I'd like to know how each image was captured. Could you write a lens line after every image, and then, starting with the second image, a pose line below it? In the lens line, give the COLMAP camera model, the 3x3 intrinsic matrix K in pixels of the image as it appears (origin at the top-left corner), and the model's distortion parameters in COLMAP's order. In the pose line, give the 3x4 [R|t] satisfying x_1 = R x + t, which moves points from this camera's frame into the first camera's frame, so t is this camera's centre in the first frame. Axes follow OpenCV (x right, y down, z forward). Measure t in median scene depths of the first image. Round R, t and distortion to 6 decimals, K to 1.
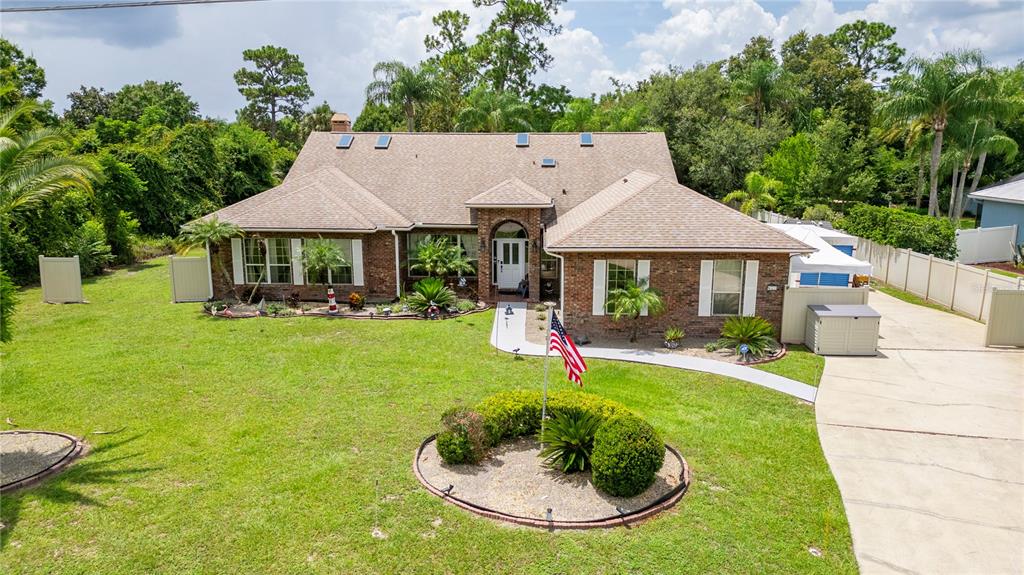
lens RADIAL K [[718.5, 0, 509.2], [0, 718.5, 291.3], [0, 0, 1]] dist [0.070070, -0.078745]
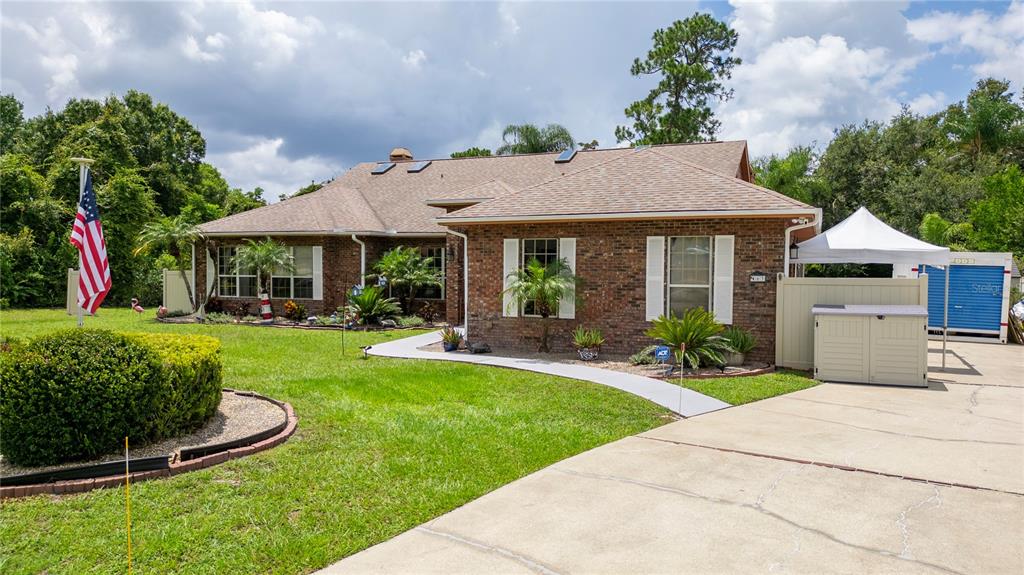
lens RADIAL K [[718.5, 0, 509.2], [0, 718.5, 291.3], [0, 0, 1]] dist [0.070070, -0.078745]
pose [[0.937655, 0.017881, -0.347108, 0.308515], [-0.076117, 0.984998, -0.154874, 0.098870], [0.339132, 0.171639, 0.924949, 0.276484]]
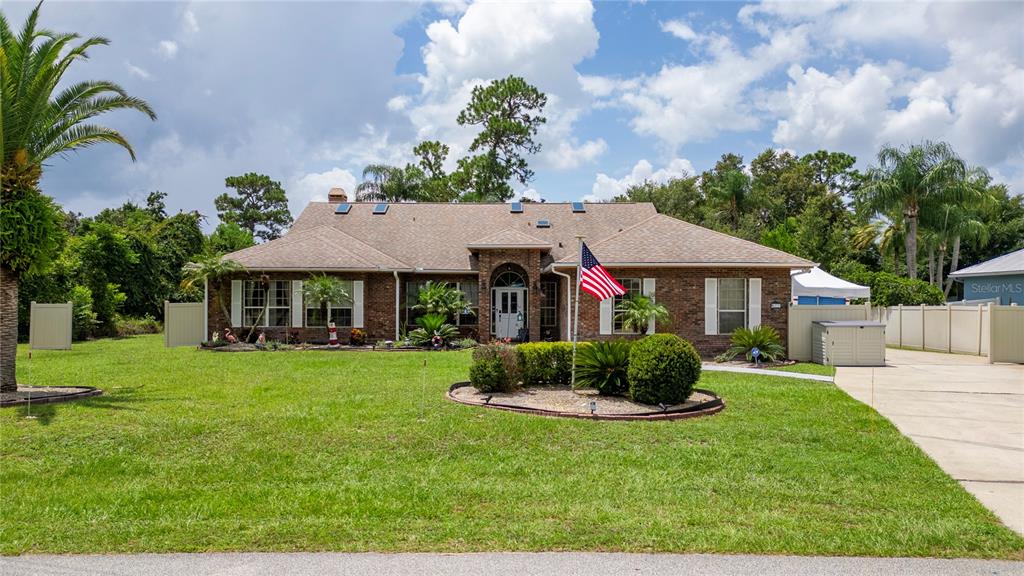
lens RADIAL K [[740.8, 0, 497.8], [0, 740.8, 293.9], [0, 0, 1]] dist [0.076066, -0.089940]
pose [[0.999619, 0.003454, 0.027383, -0.045192], [0.002231, 0.978779, -0.204909, 0.157174], [-0.027509, 0.204892, 0.978398, -0.014492]]
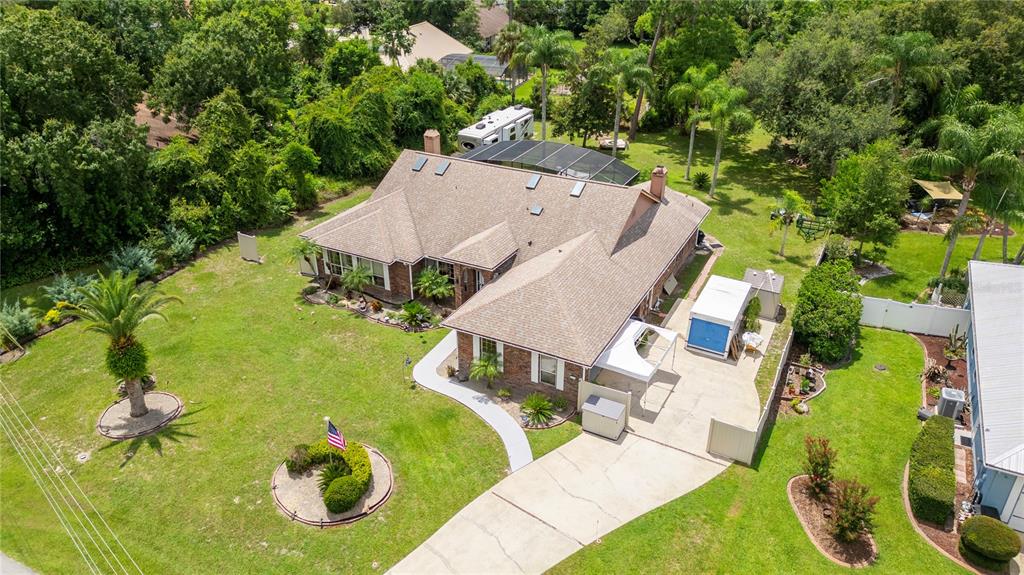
lens RADIAL K [[718.5, 0, 509.2], [0, 718.5, 291.3], [0, 0, 1]] dist [0.070070, -0.078745]
pose [[0.905613, 0.198663, -0.374697, 0.628707], [-0.081892, 0.948787, 0.305117, -0.511603], [0.416123, -0.245633, 0.875503, -0.274216]]
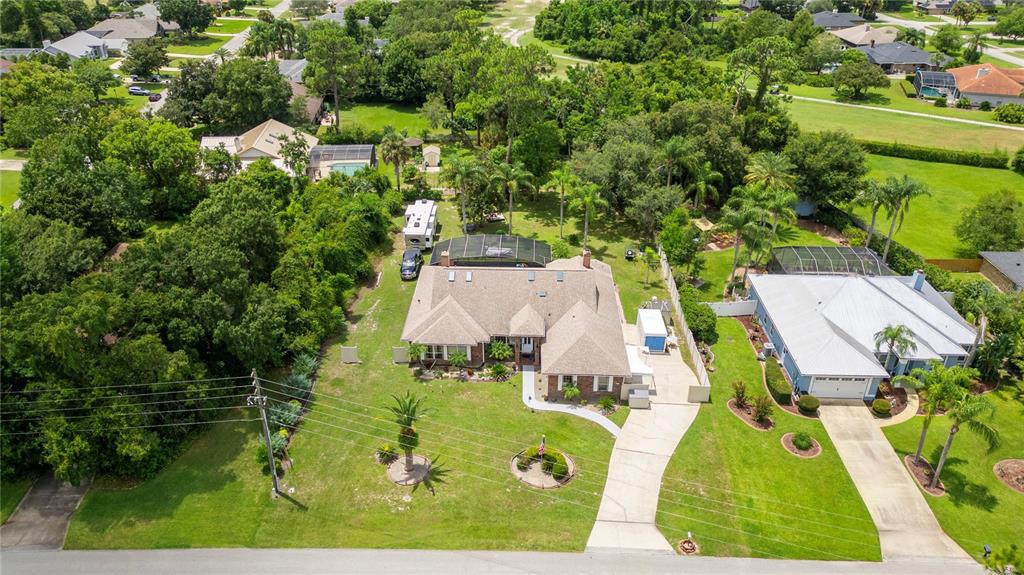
lens RADIAL K [[718.5, 0, 509.2], [0, 718.5, 291.3], [0, 0, 1]] dist [0.070070, -0.078745]
pose [[0.999909, -0.006355, 0.011880, -0.094112], [0.002342, 0.950321, 0.311262, -1.047239], [-0.013268, -0.311206, 0.950250, -1.371241]]
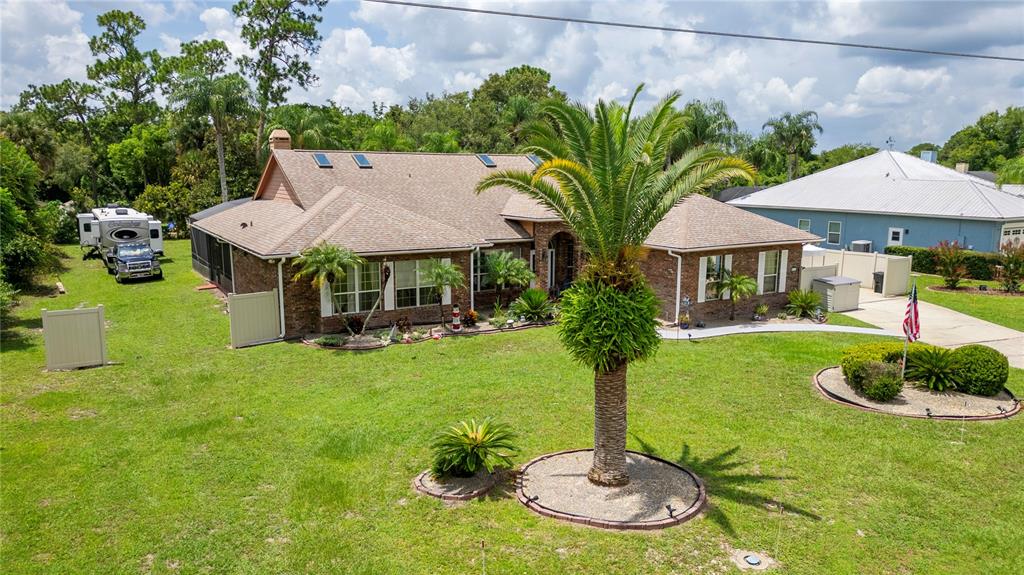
lens RADIAL K [[718.5, 0, 509.2], [0, 718.5, 291.3], [0, 0, 1]] dist [0.070070, -0.078745]
pose [[0.832406, -0.089426, 0.546903, -0.679229], [0.106377, 0.994326, 0.000677, -0.017400], [-0.543860, 0.057614, 0.837196, 0.121879]]
